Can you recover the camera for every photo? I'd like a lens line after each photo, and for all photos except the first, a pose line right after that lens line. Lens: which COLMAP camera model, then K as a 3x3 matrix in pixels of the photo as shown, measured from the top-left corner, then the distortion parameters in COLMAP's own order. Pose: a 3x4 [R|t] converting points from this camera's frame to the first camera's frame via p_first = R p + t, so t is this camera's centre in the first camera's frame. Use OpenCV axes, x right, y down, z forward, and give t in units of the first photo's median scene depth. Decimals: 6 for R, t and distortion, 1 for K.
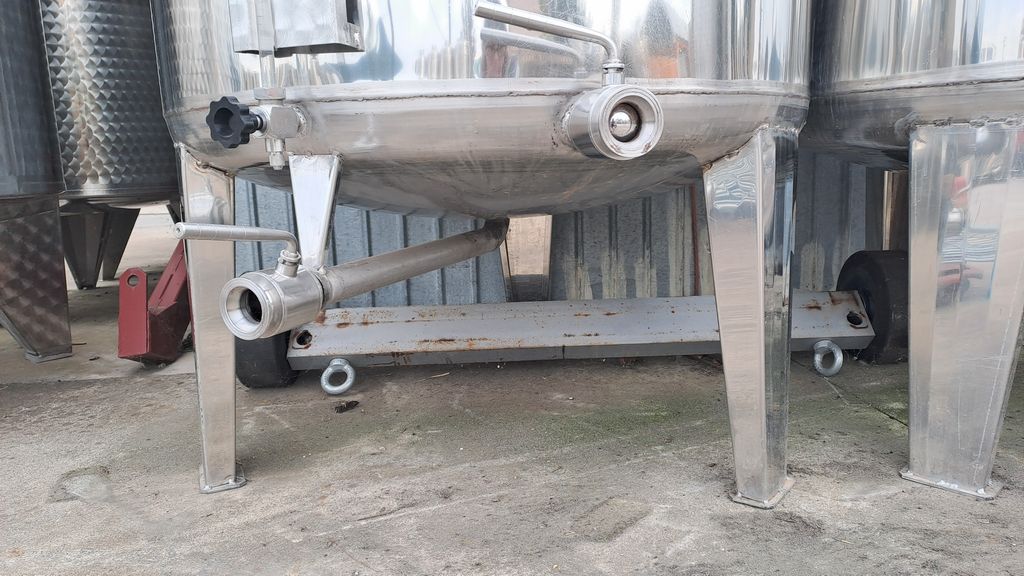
lens RADIAL K [[757.4, 0, 518.6], [0, 757.4, 287.0], [0, 0, 1]] dist [0.093841, -0.088815]
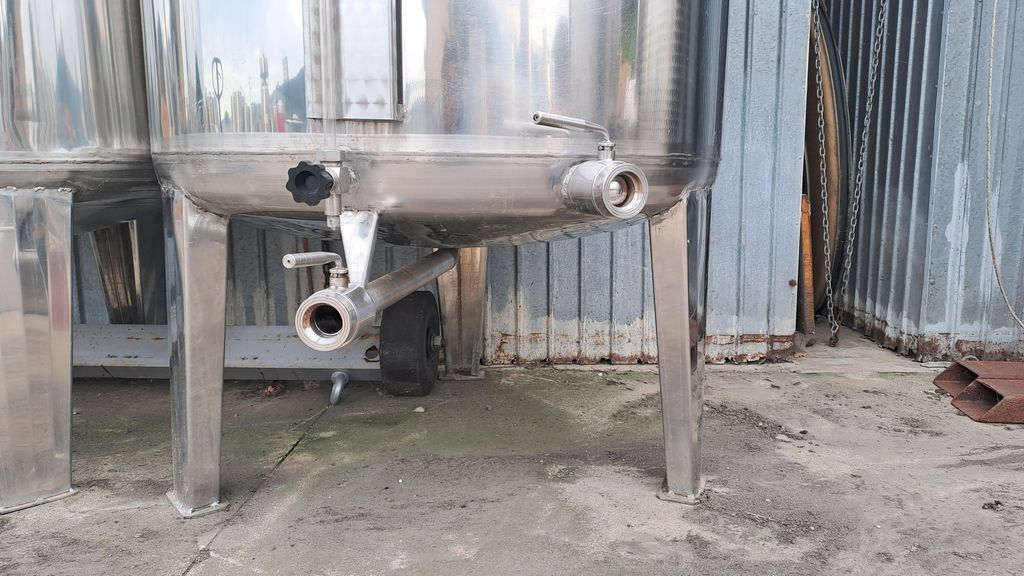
lens RADIAL K [[757.4, 0, 518.6], [0, 757.4, 287.0], [0, 0, 1]] dist [0.093841, -0.088815]
pose [[0.992077, 0.039058, -0.119403, 0.762715], [-0.041904, 0.998892, -0.021411, -0.036544], [0.118435, 0.026245, 0.992615, -0.040992]]
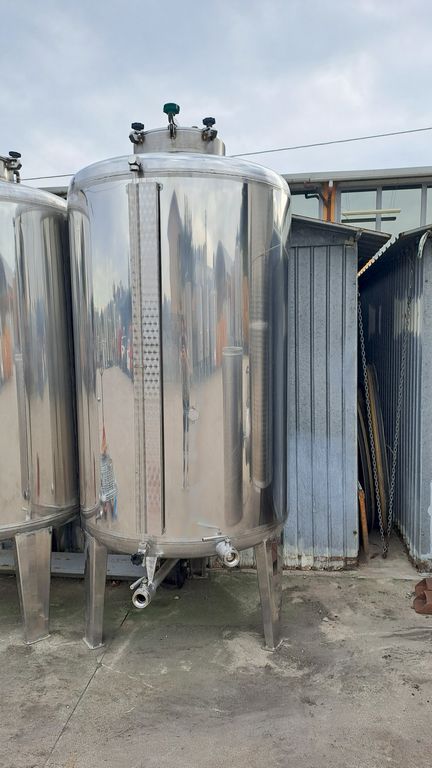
lens RADIAL K [[568.1, 0, 205.0], [0, 568.1, 408.7], [0, 0, 1]] dist [0.093841, -0.088815]
pose [[0.971634, 0.026238, -0.235029, 1.006412], [-0.040058, 0.997725, -0.054218, -0.382068], [0.233072, 0.062095, 0.970475, -0.793741]]
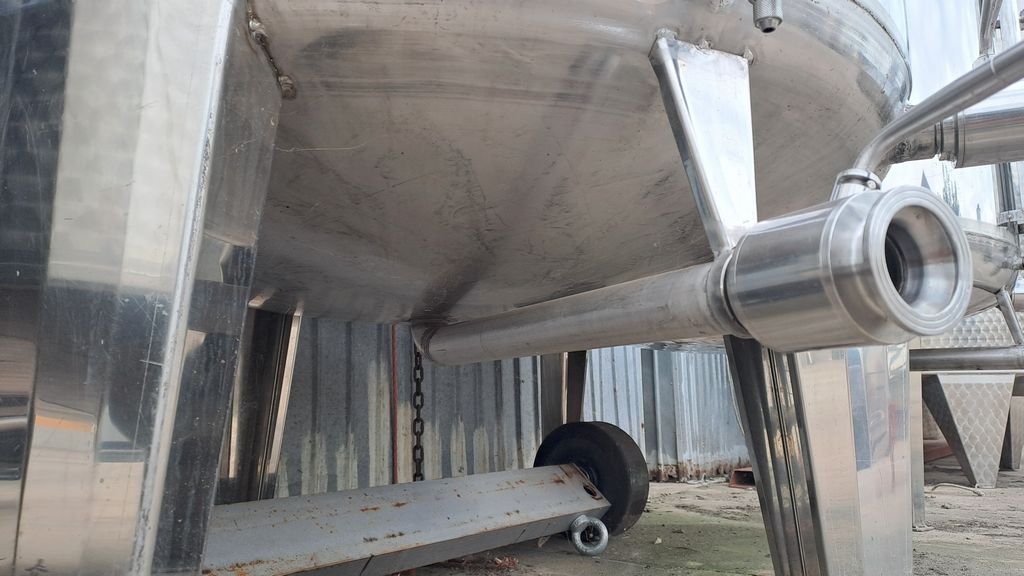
lens RADIAL K [[757.4, 0, 518.6], [0, 757.4, 287.0], [0, 0, 1]] dist [0.093841, -0.088815]
pose [[0.629751, 0.145357, 0.763076, -0.385376], [0.129563, 0.948921, -0.287684, 0.062415], [-0.765915, 0.280036, 0.578752, 0.442426]]
